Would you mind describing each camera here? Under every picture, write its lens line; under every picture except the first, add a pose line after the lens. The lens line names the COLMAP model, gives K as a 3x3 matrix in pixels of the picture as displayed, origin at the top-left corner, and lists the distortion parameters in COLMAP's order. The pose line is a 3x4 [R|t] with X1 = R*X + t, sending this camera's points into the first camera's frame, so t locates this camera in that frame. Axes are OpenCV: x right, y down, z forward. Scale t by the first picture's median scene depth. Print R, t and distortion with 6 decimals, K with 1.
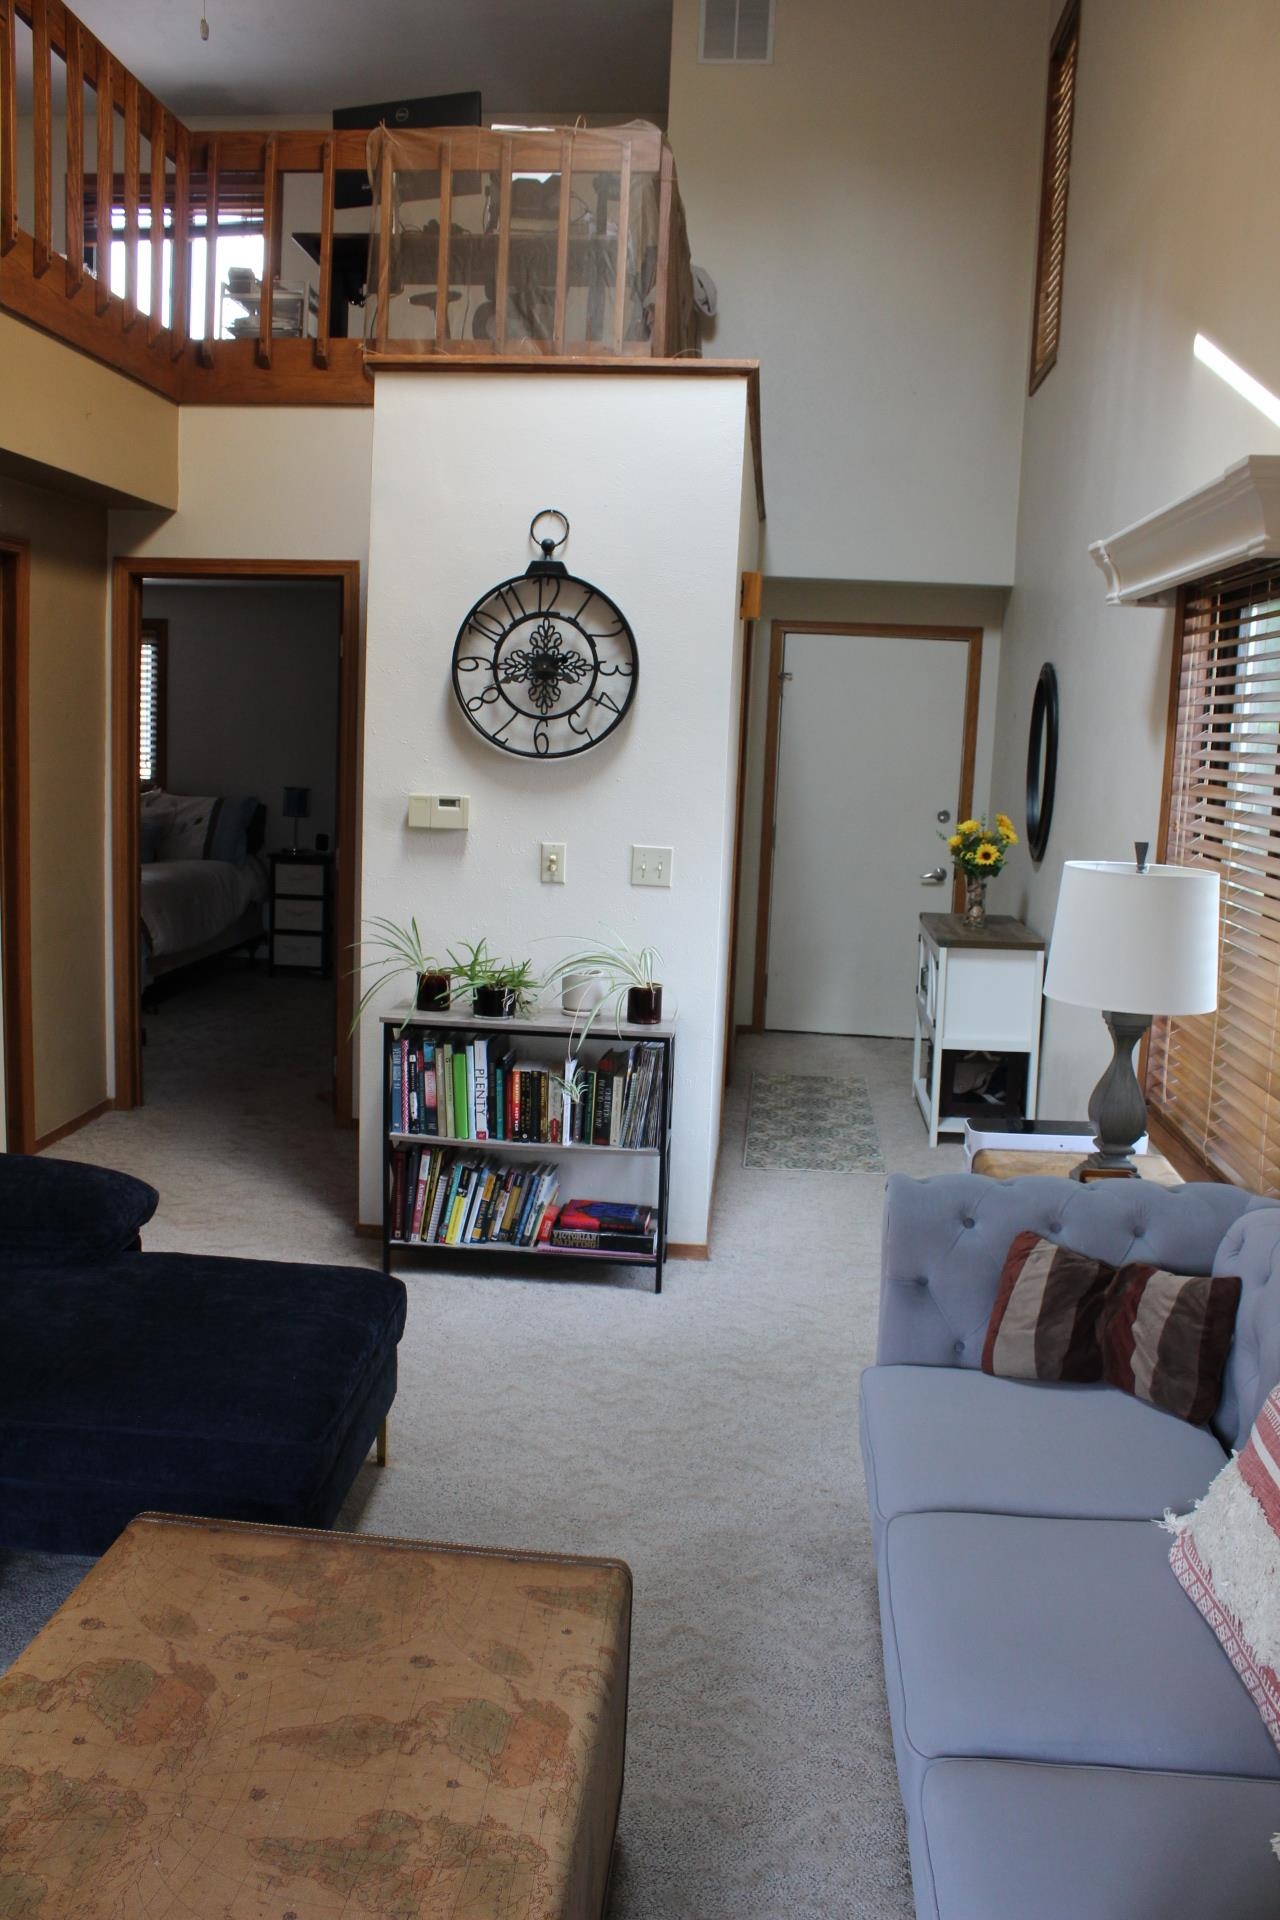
lens RADIAL K [[1568.1, 0, 640.0], [0, 1568.1, 960.0], [0, 0, 1]] dist [-0.168739, 0.150706]
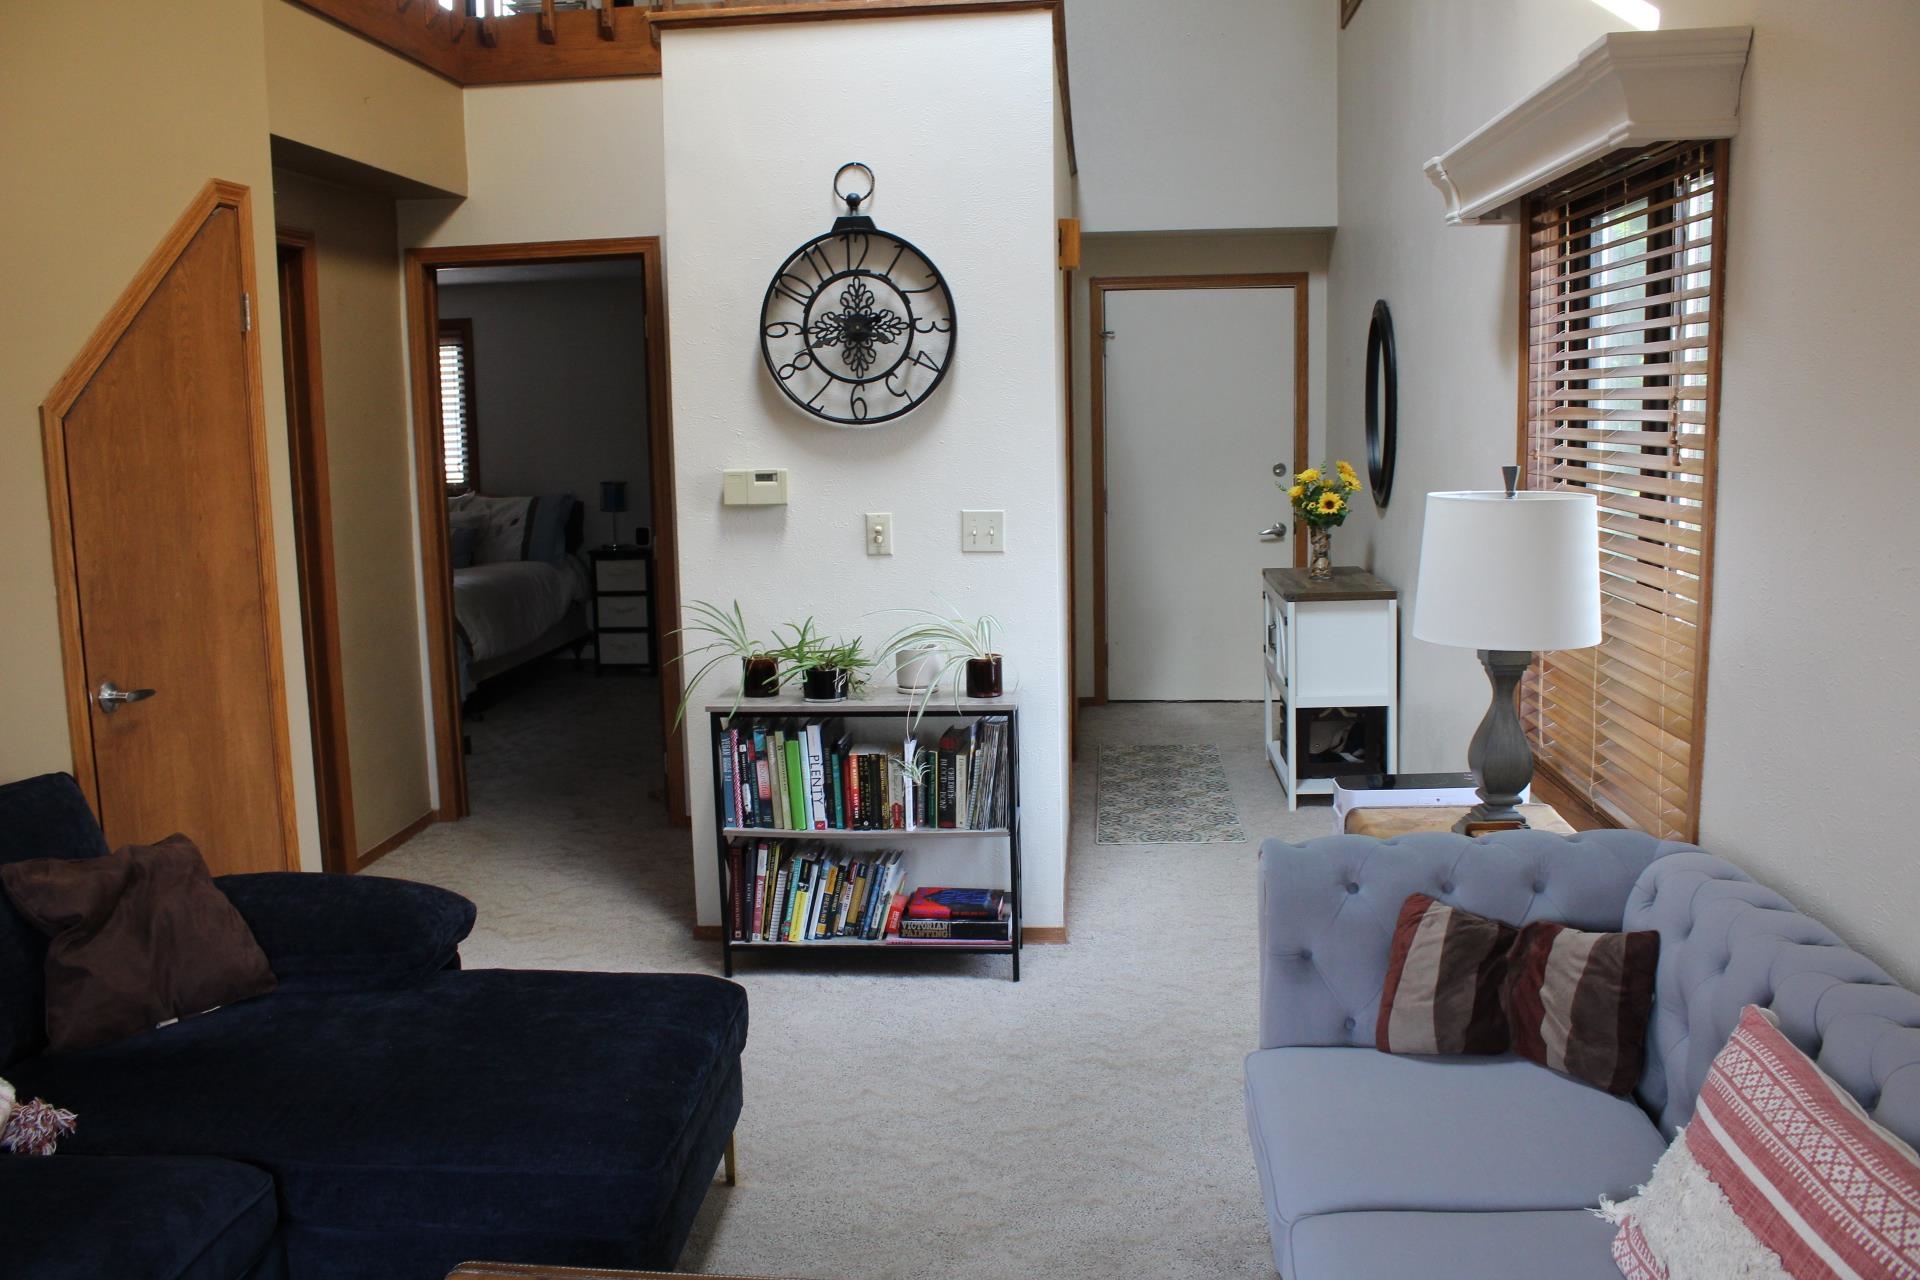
lens RADIAL K [[1568.1, 0, 949.9], [0, 1568.1, 634.9], [0, 0, 1]] dist [-0.168739, 0.150706]
pose [[0.998131, -0.059243, -0.014963, -0.001933], [0.059148, 0.998227, -0.006687, 0.008104], [0.015333, 0.005789, 0.999866, 0.054284]]
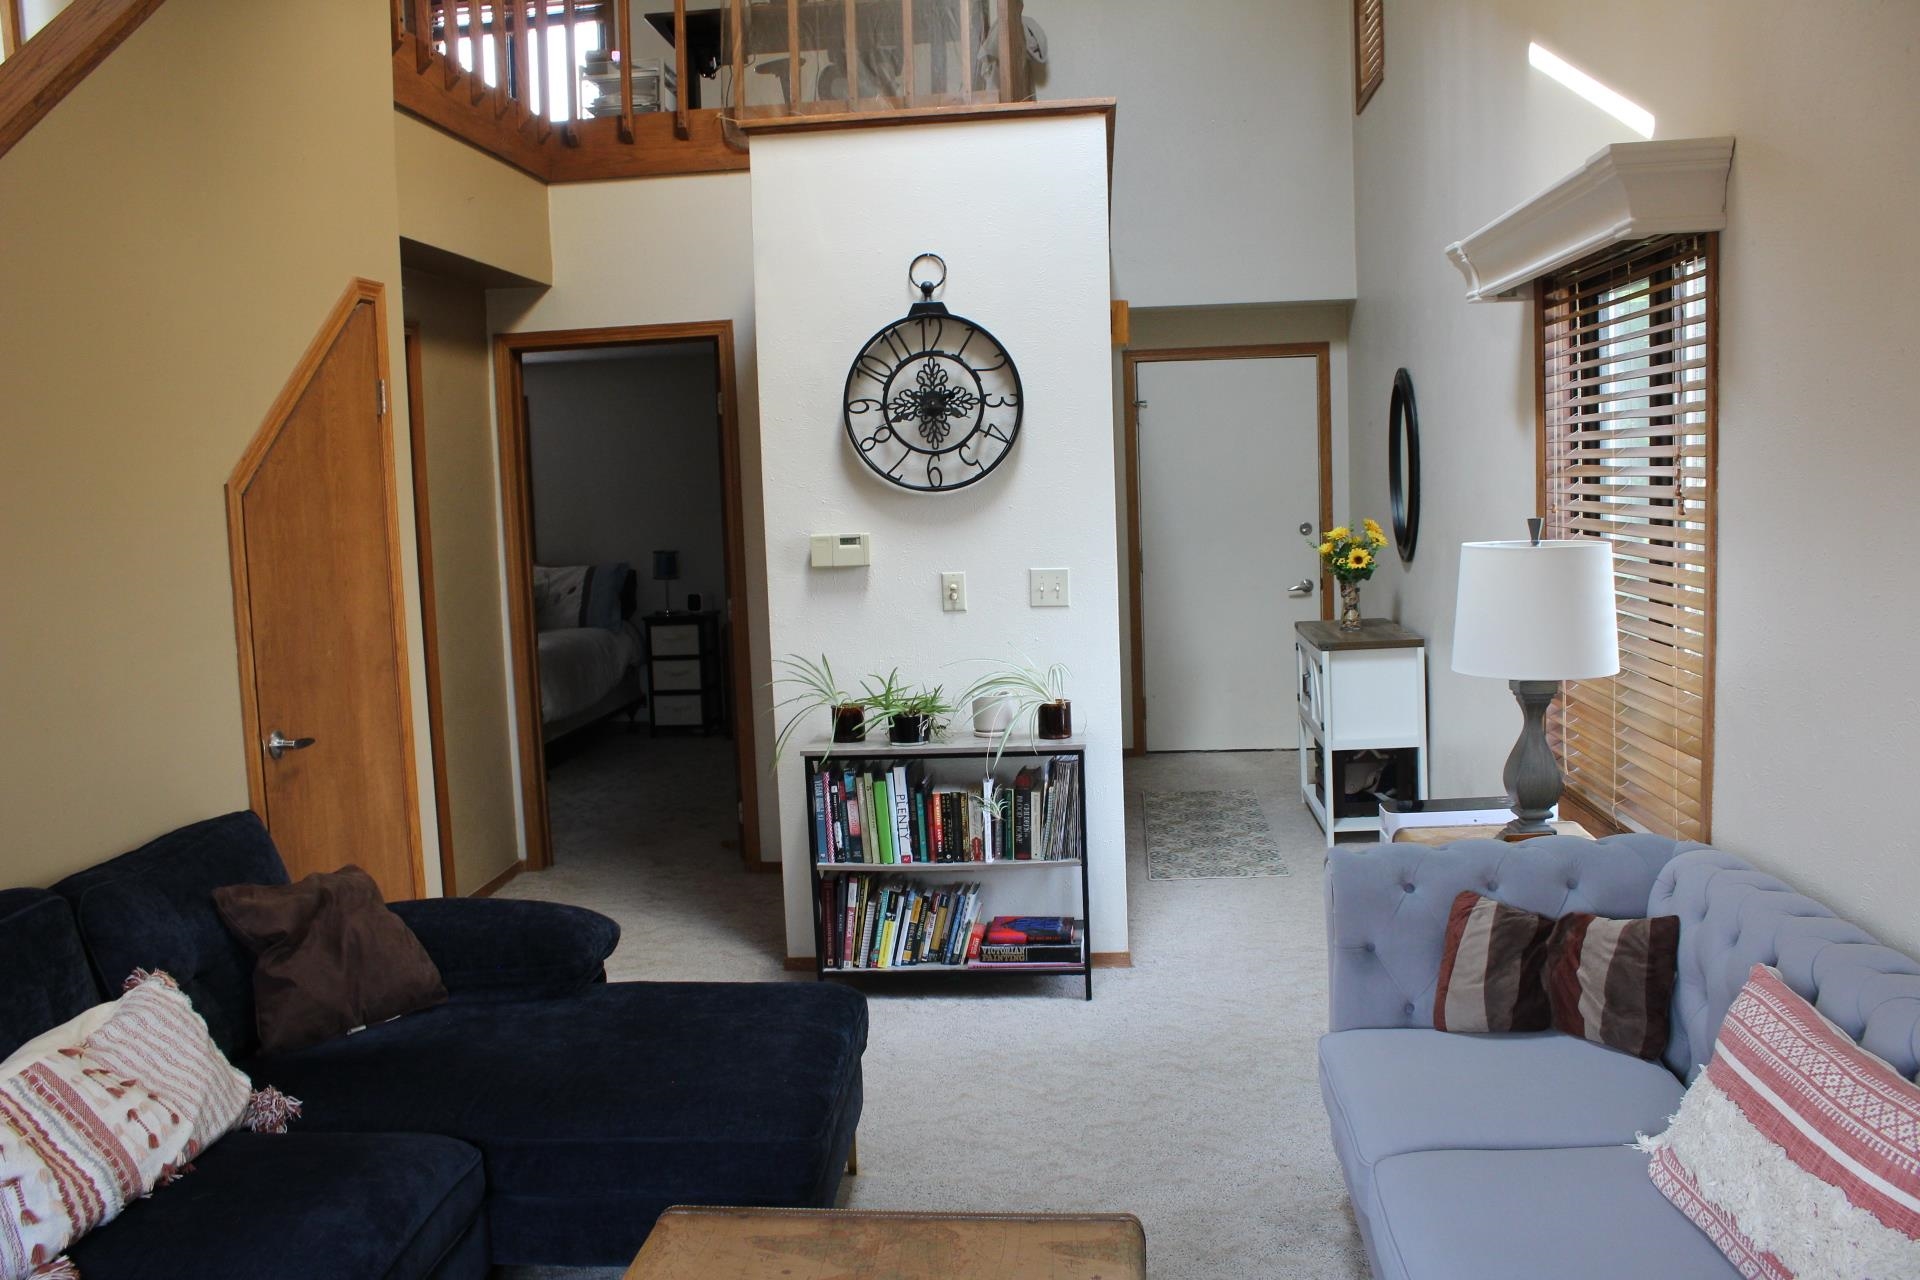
lens RADIAL K [[1574.0, 0, 946.8], [0, 1574.0, 643.8], [0, 0, 1]] dist [-0.171741, 0.151305]
pose [[0.996971, -0.075443, -0.018908, -0.044418], [0.074534, 0.996207, -0.044900, 0.019135], [0.022224, 0.043355, 0.998813, -0.037767]]
